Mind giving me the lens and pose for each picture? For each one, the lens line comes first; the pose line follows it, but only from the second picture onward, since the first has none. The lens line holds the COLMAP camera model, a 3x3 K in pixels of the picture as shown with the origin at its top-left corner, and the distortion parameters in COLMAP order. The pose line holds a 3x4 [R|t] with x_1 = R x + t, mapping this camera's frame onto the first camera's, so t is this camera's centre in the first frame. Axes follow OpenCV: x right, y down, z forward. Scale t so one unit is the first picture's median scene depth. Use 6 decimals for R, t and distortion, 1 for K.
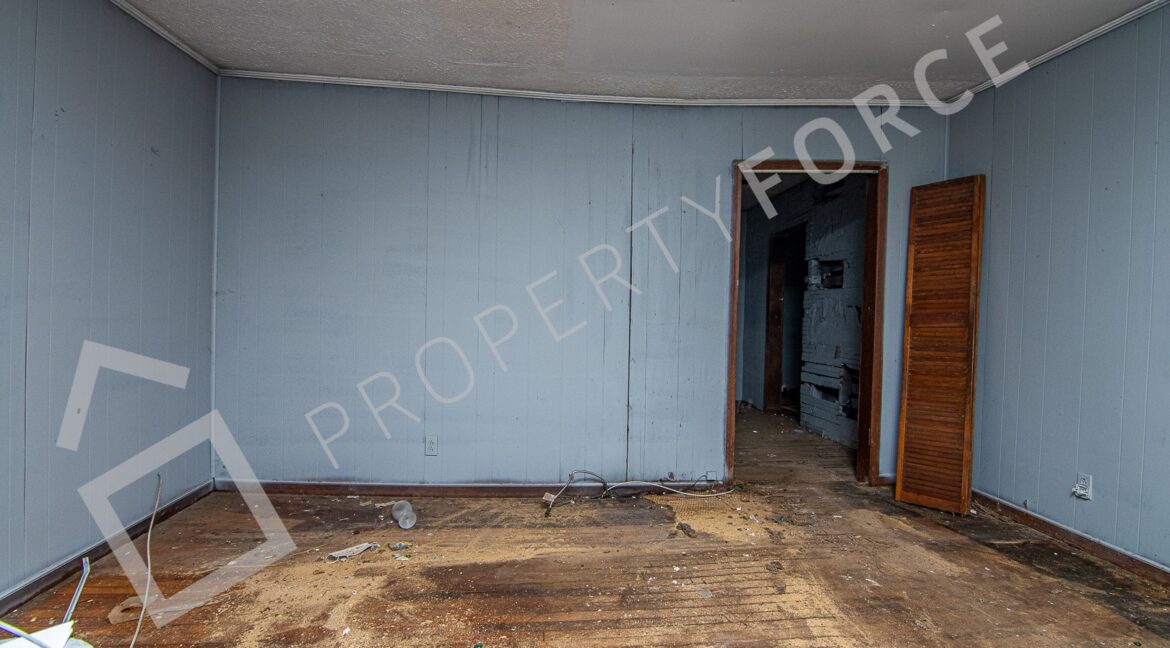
lens RADIAL K [[564.7, 0, 589.6], [0, 564.7, 320.6], [0, 0, 1]] dist [-0.013532, -0.006827]
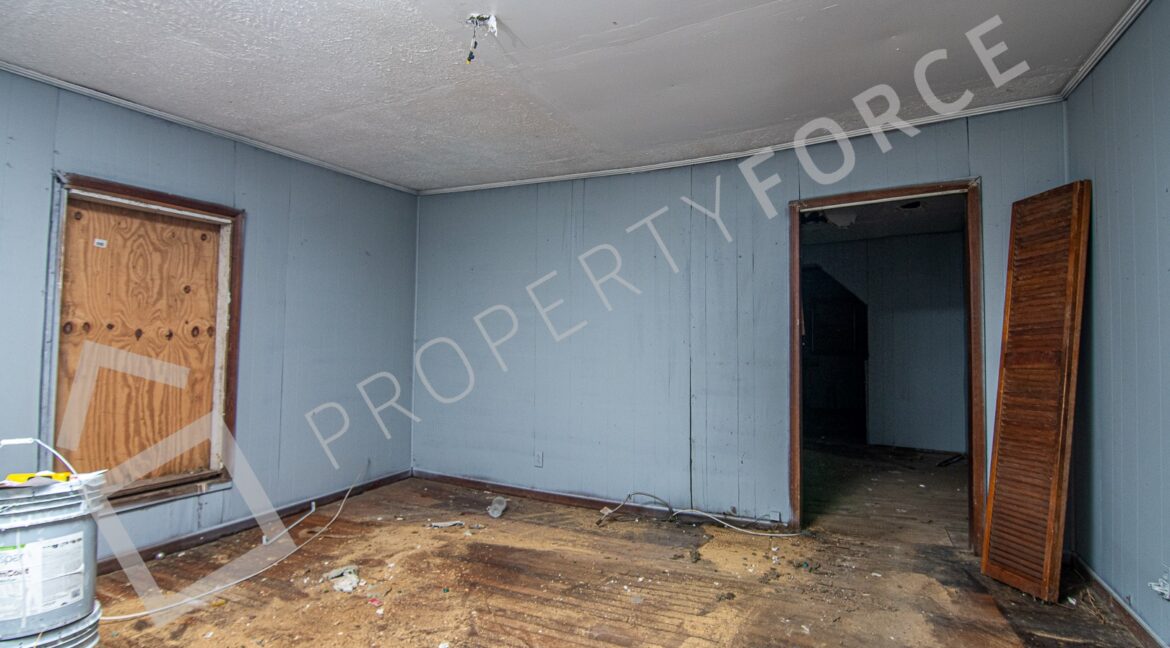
lens RADIAL K [[564.7, 0, 591.6], [0, 564.7, 321.0], [0, 0, 1]] dist [-0.013532, -0.006827]
pose [[0.860978, -0.032847, -0.507581, 0.485488], [0.000813, 0.998000, -0.063204, -0.007177], [0.508642, 0.054005, 0.859283, -0.043371]]
